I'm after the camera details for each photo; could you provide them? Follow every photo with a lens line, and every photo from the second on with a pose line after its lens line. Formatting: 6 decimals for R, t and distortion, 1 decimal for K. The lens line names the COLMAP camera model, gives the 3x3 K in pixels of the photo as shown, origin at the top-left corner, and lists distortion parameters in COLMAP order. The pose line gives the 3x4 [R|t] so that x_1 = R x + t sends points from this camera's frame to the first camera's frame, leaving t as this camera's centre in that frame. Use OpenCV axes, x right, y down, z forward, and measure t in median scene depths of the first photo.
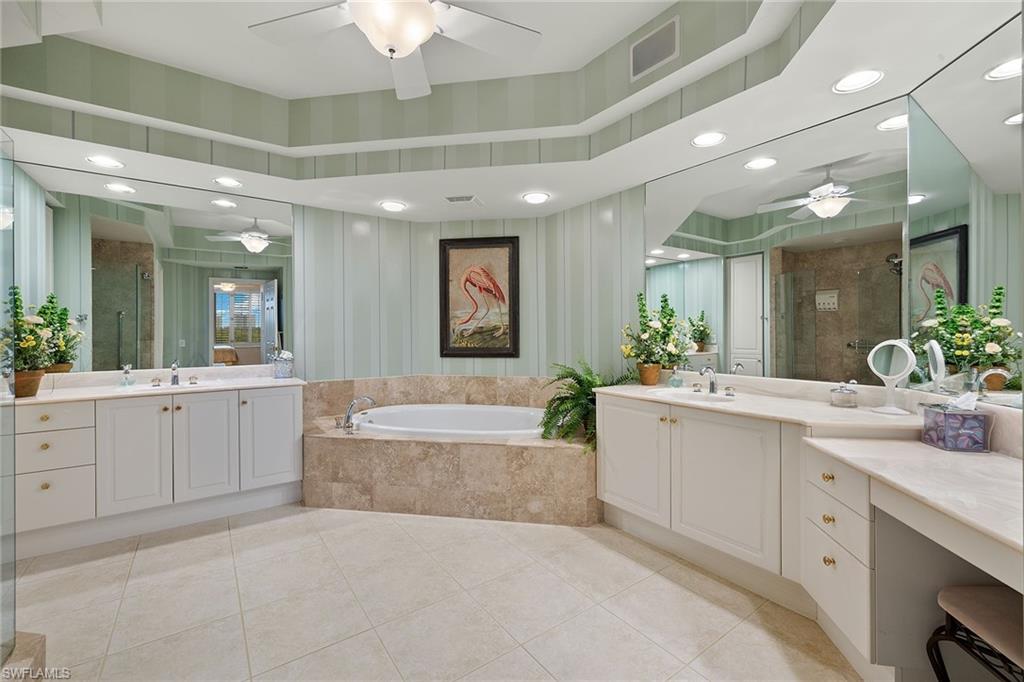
lens RADIAL K [[434.6, 0, 512.0], [0, 434.6, 335.5], [0, 0, 1]] dist [0.000734, -0.000360]
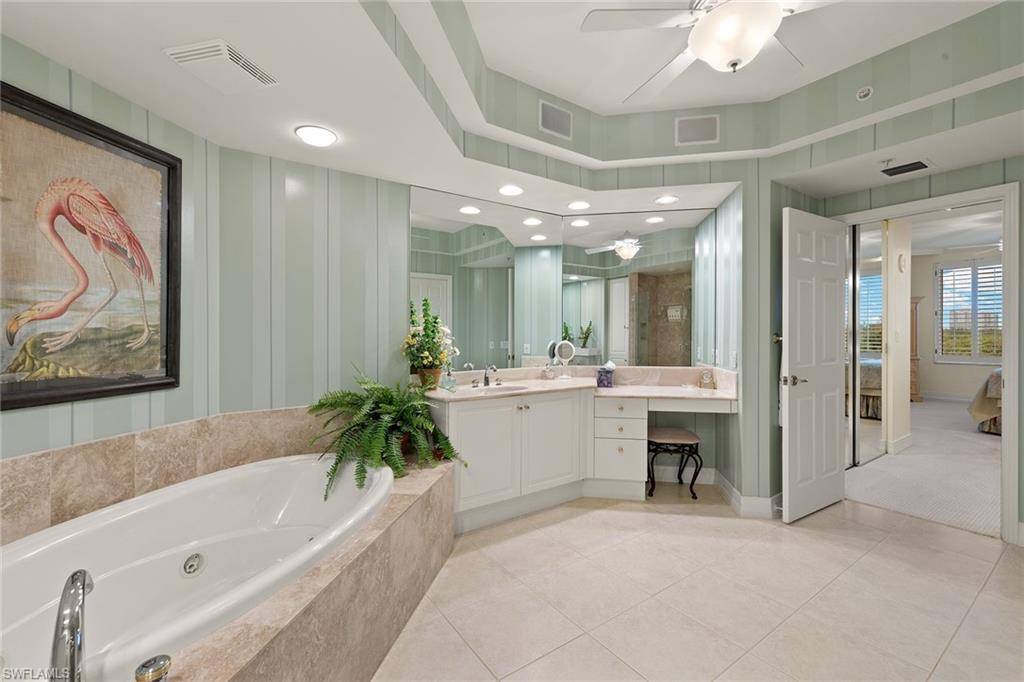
lens RADIAL K [[434.6, 0, 509.1], [0, 434.6, 337.9], [0, 0, 1]] dist [0.000734, -0.000360]
pose [[0.005581, -0.002613, 0.999981, -0.506739], [0.014586, 0.999890, 0.002531, -0.005062], [-0.999878, 0.014571, 0.005618, 0.588529]]
